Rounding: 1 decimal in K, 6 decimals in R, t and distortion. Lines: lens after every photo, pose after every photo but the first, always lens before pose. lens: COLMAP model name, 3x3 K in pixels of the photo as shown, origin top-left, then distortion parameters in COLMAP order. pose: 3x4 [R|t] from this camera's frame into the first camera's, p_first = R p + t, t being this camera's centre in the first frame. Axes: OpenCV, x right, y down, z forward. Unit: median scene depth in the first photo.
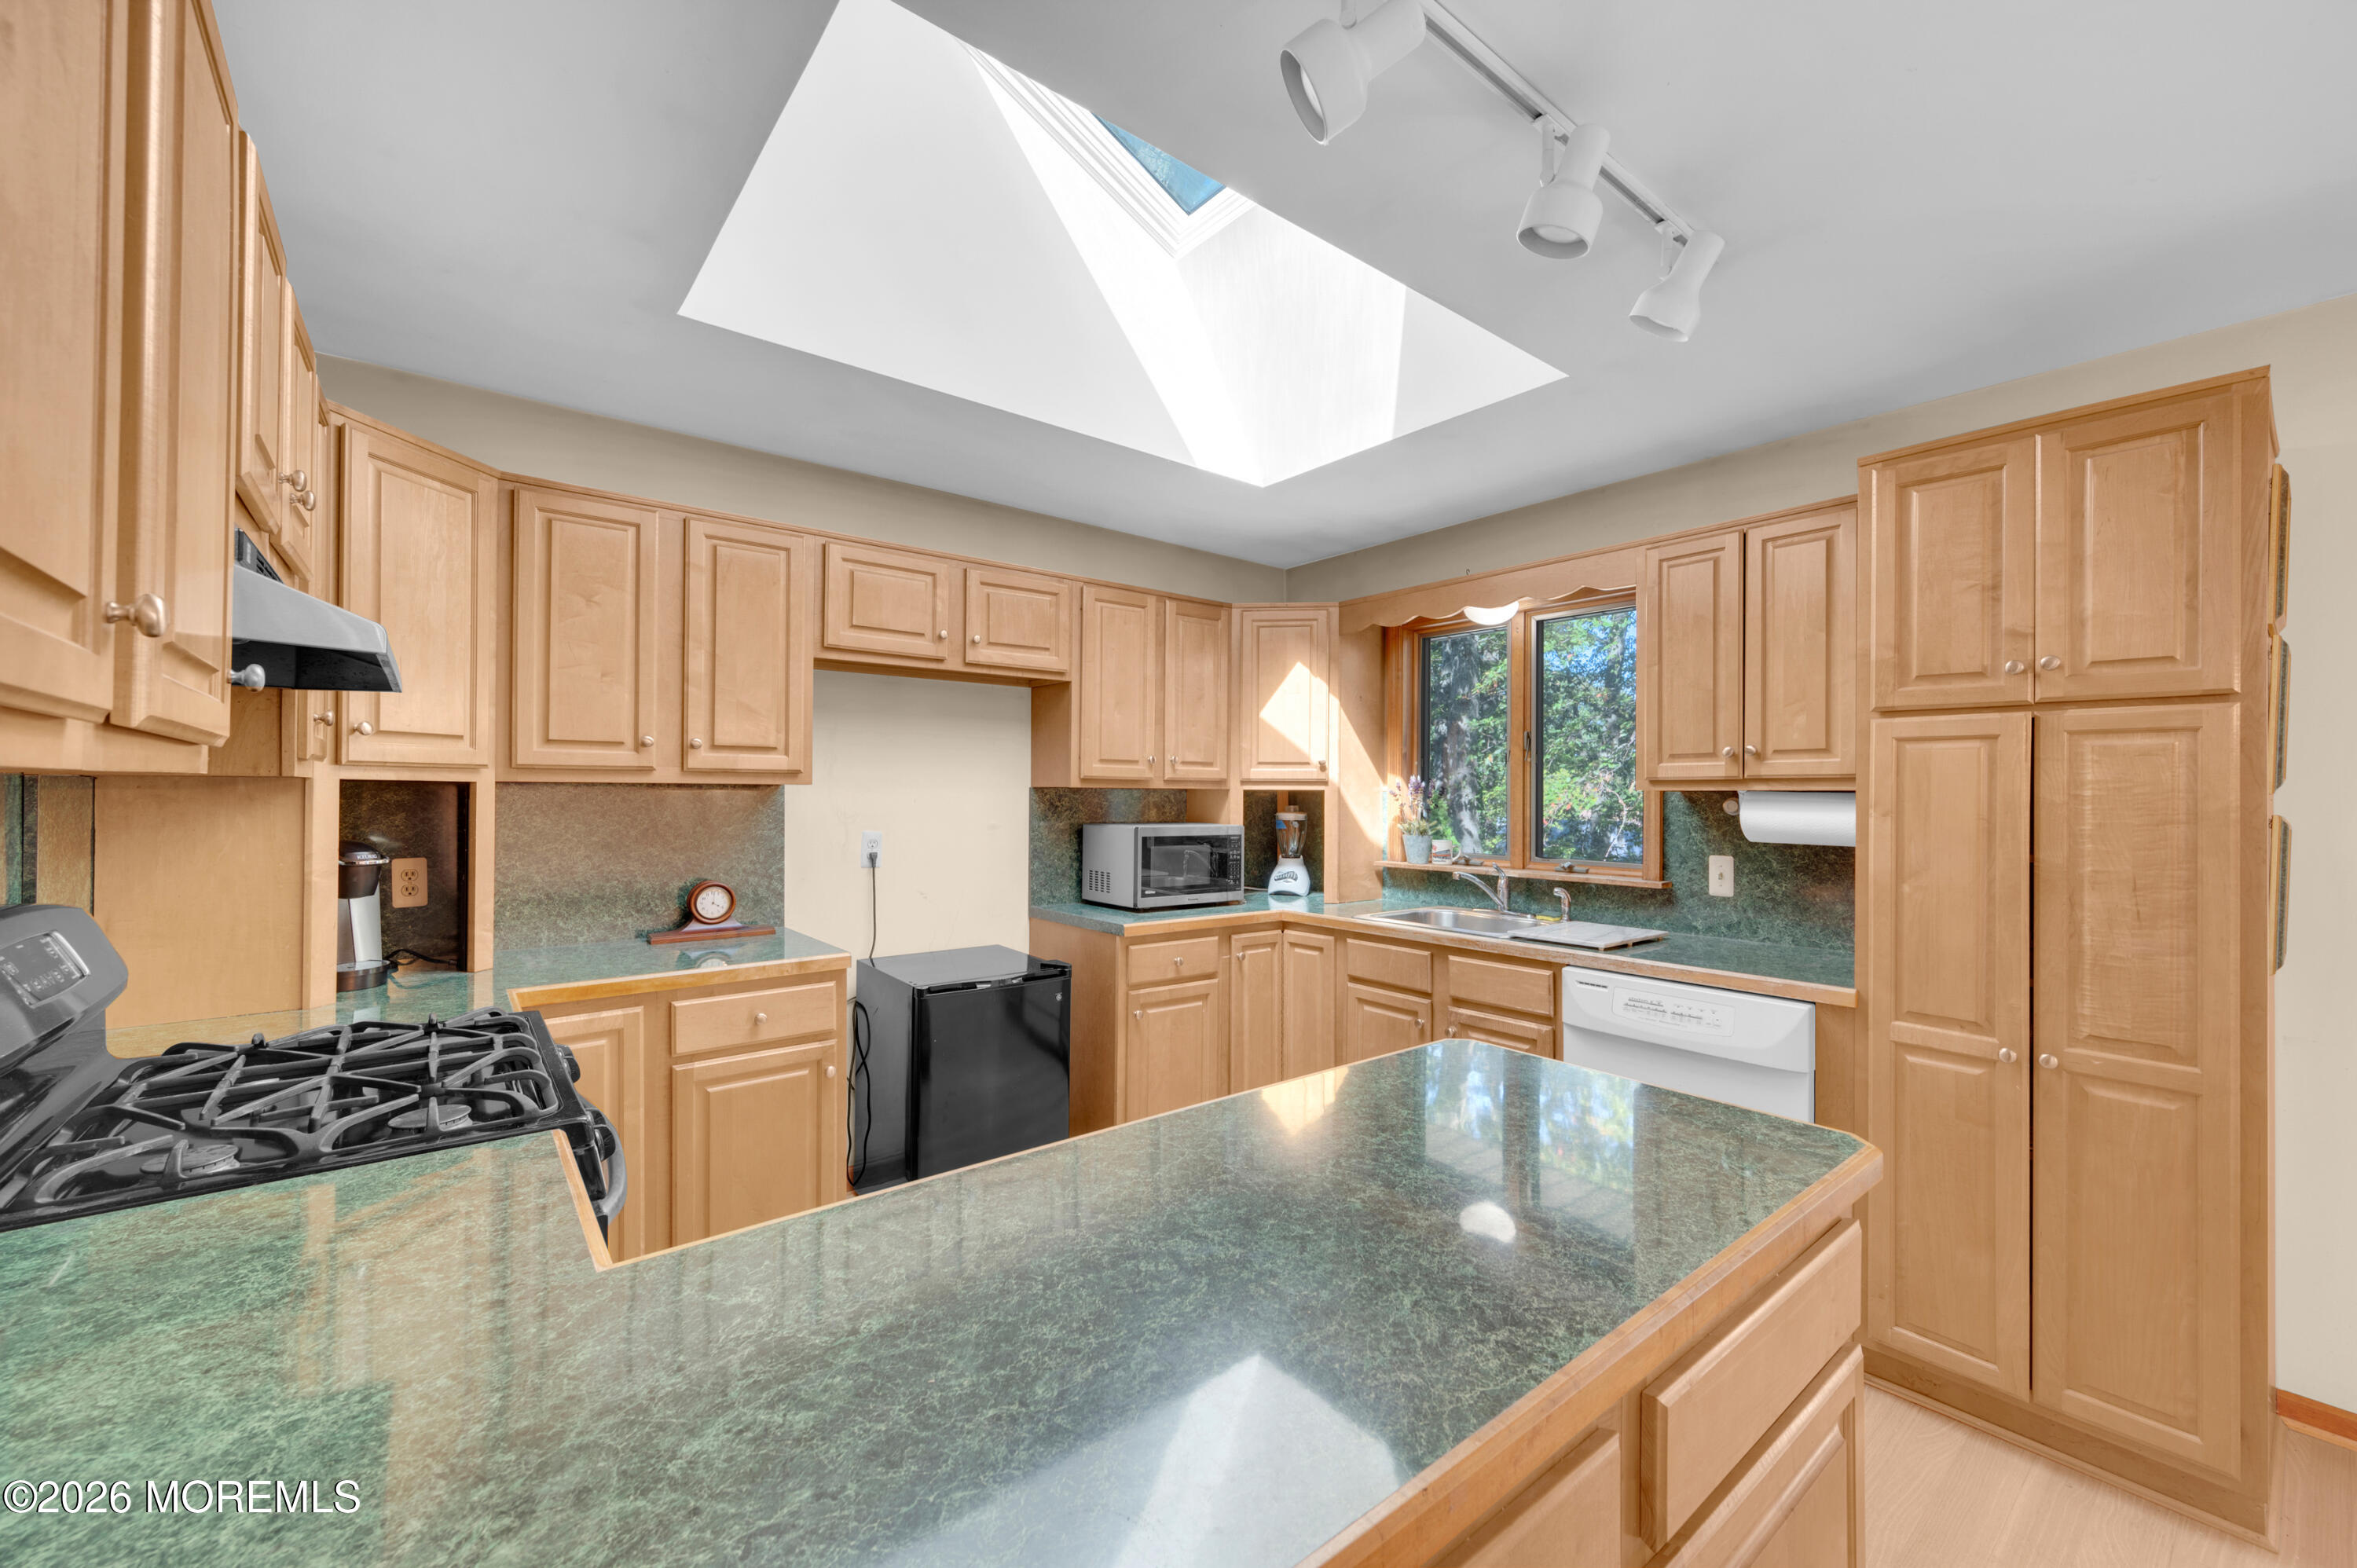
lens RADIAL K [[938.4, 0, 1168.0], [0, 938.4, 791.8], [0, 0, 1]] dist [0.000292, -0.000201]
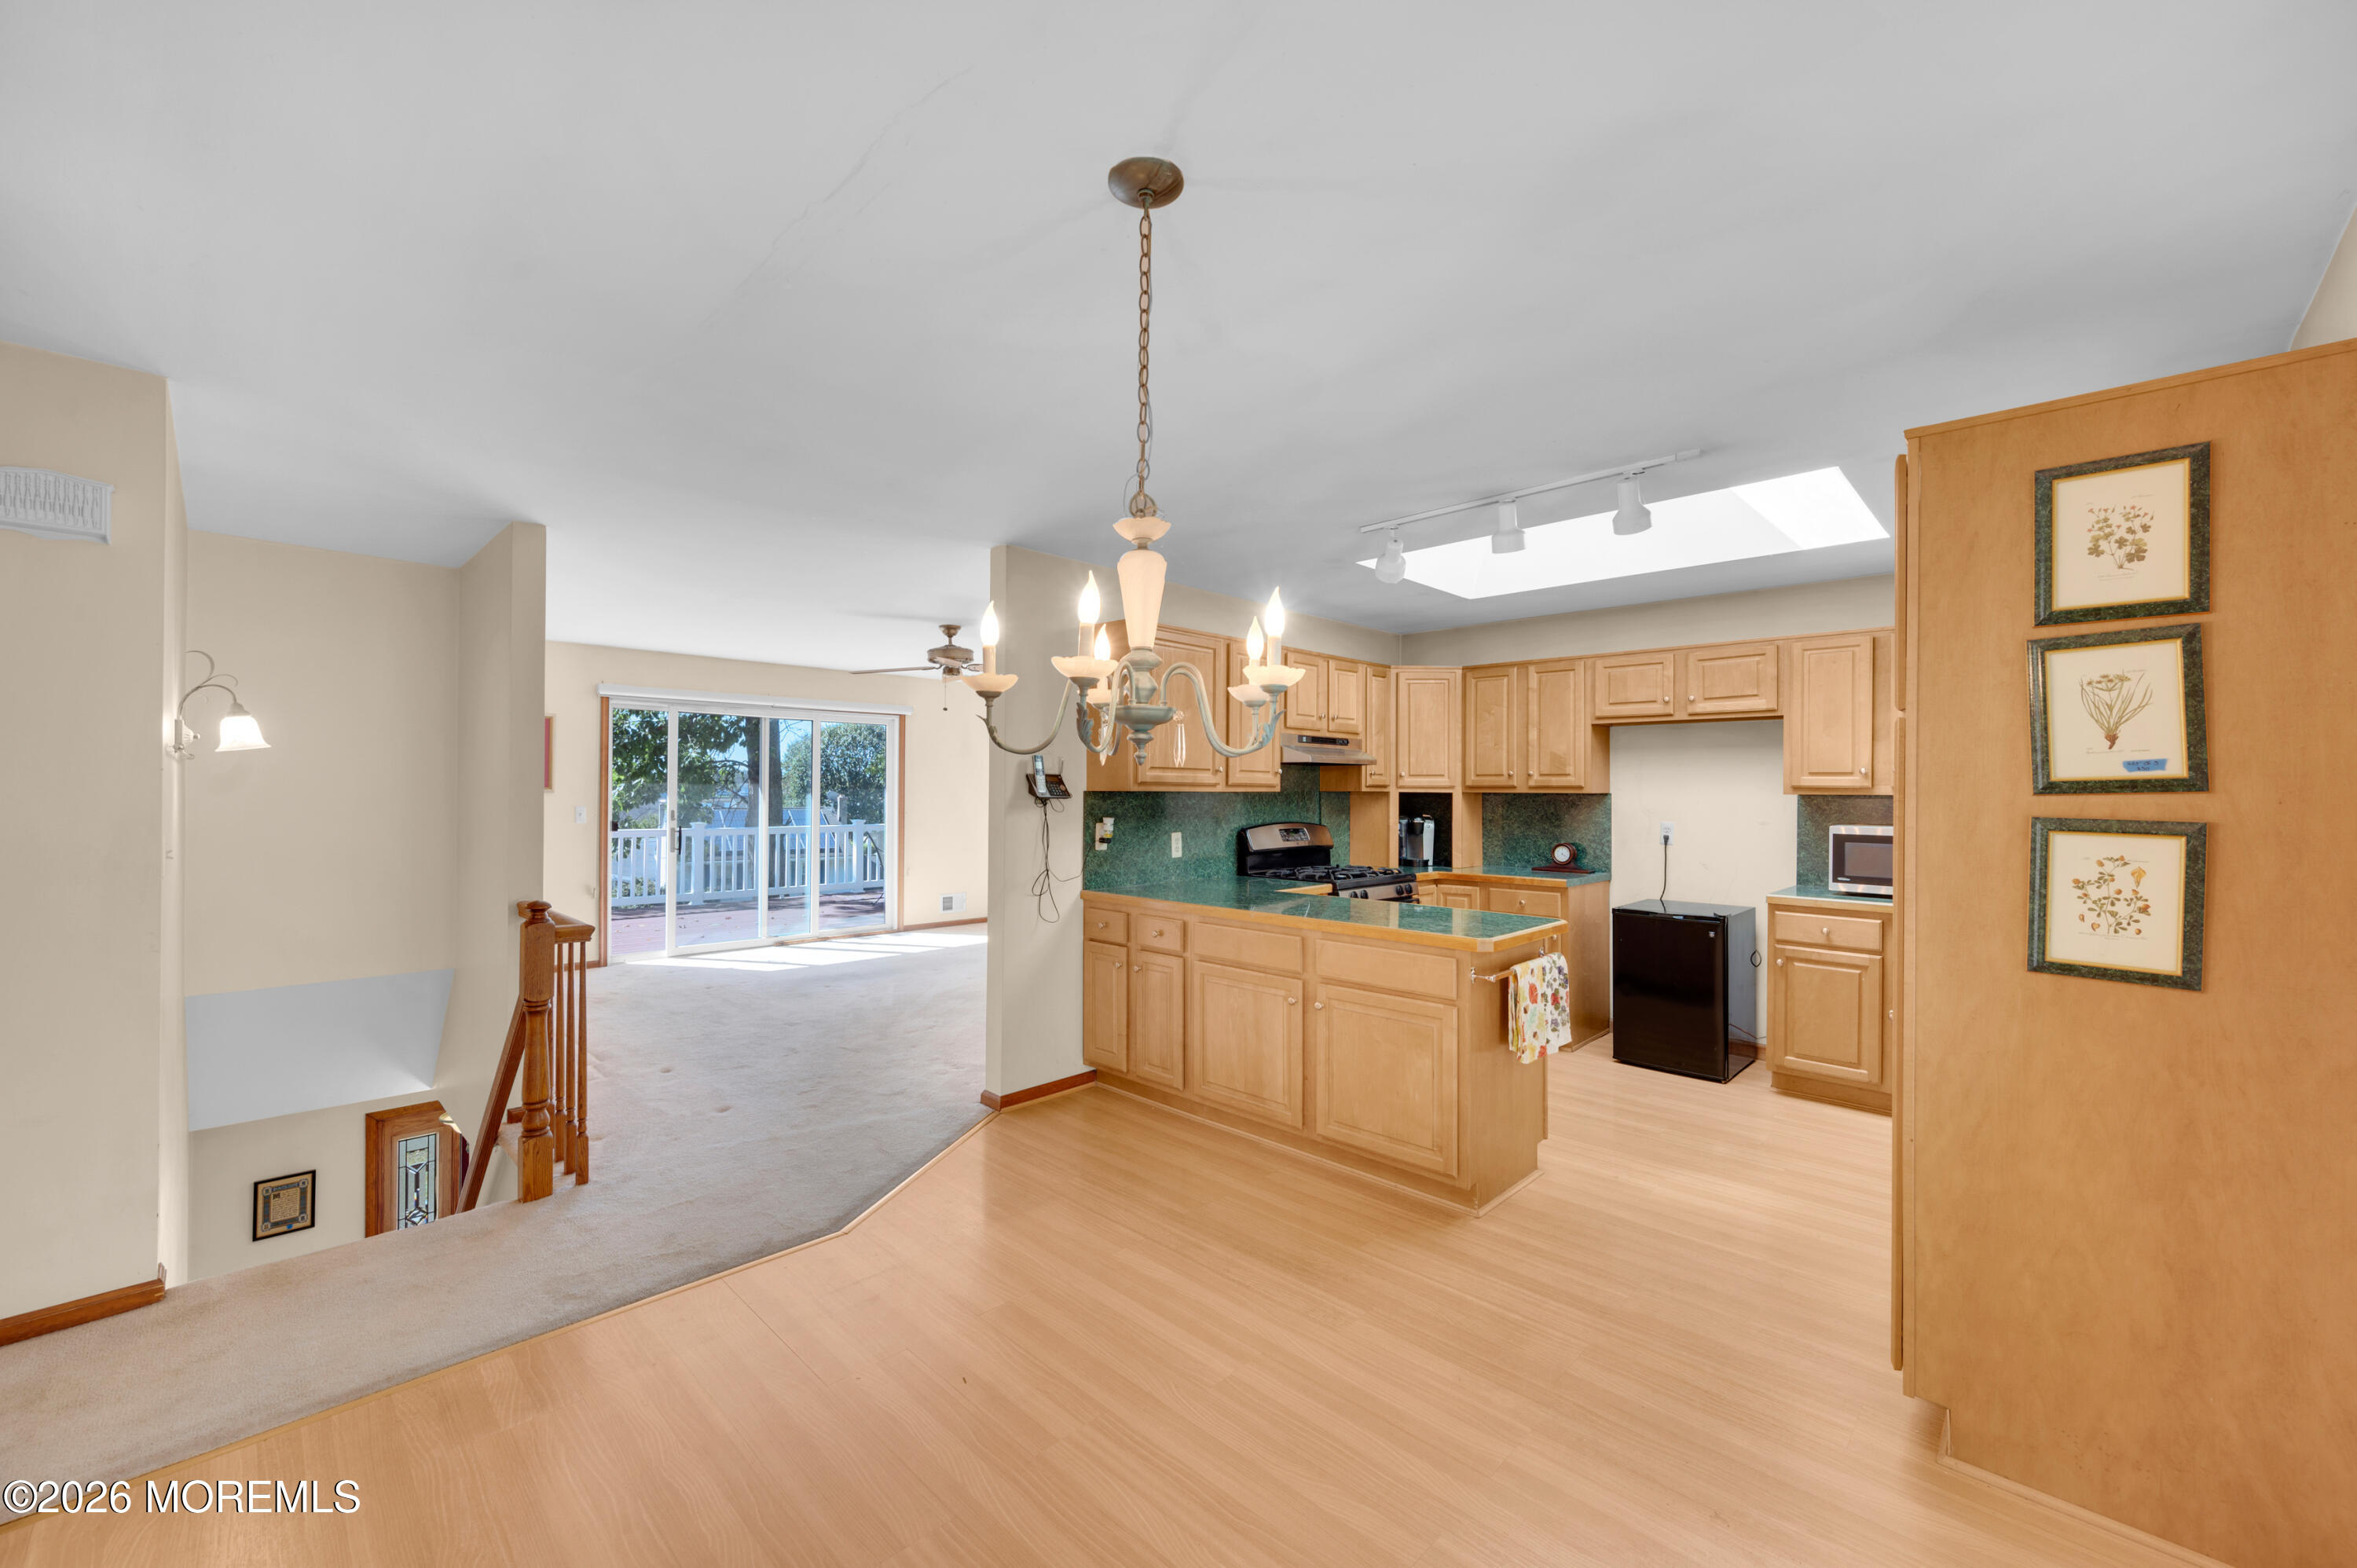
lens RADIAL K [[938.4, 0, 1186.2], [0, 938.4, 791.4], [0, 0, 1]] dist [0.000292, -0.000201]
pose [[0.146389, -0.006749, -0.989204, 1.211972], [-0.003107, 0.999969, -0.007282, 0.003941], [0.989222, 0.004140, 0.146363, -0.048278]]
